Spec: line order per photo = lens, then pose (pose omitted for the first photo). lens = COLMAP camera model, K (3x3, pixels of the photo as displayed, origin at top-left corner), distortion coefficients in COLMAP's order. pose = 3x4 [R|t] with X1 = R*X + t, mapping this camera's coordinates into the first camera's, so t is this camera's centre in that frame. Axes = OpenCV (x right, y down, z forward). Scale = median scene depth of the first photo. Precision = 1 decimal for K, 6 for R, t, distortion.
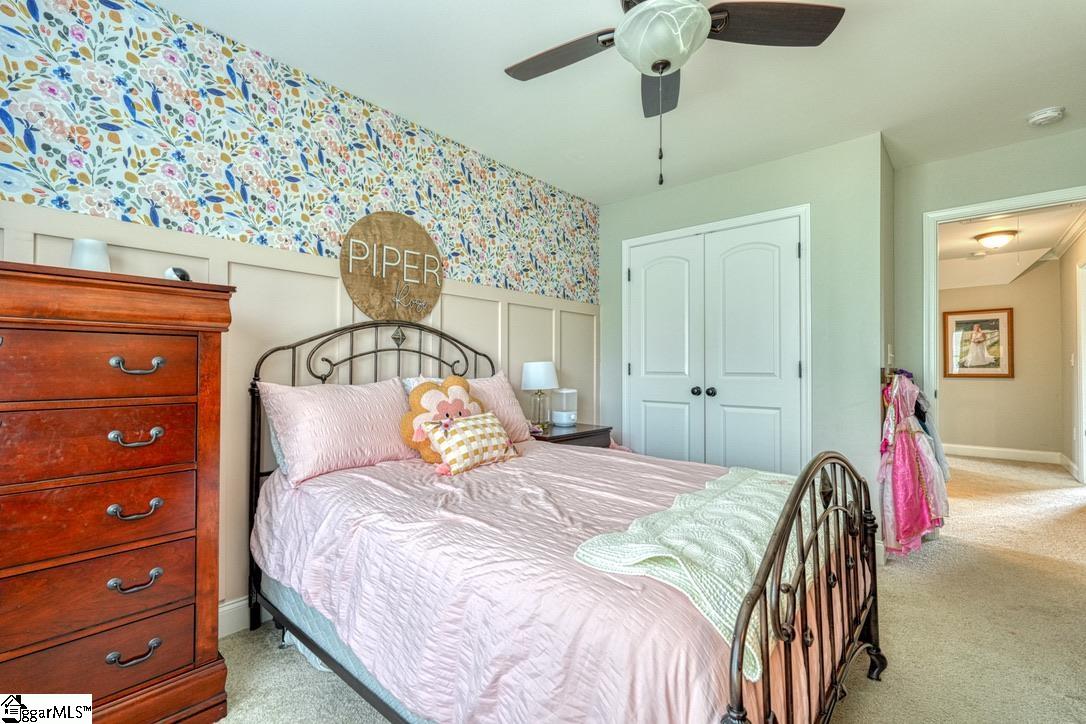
lens RADIAL K [[476.9, 0, 543.0], [0, 476.9, 362.0], [0, 0, 1]] dist [0.003438, 0.000699]
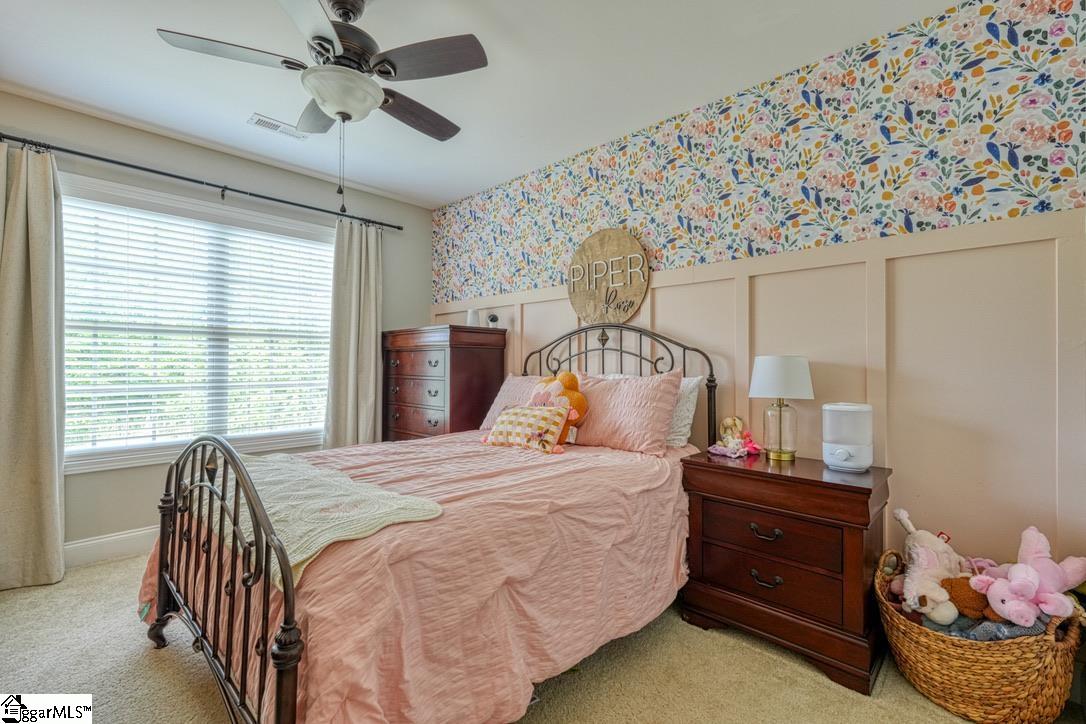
lens RADIAL K [[461.6, 0, 560.5], [0, 461.6, 362.0], [0, 0, 1]] dist [-0.000378, -0.001117]
pose [[-0.034763, -0.004765, -0.999384, 0.431167], [0.003452, 0.999982, -0.004888, 0.006020], [0.999390, -0.003619, -0.034746, 0.500448]]
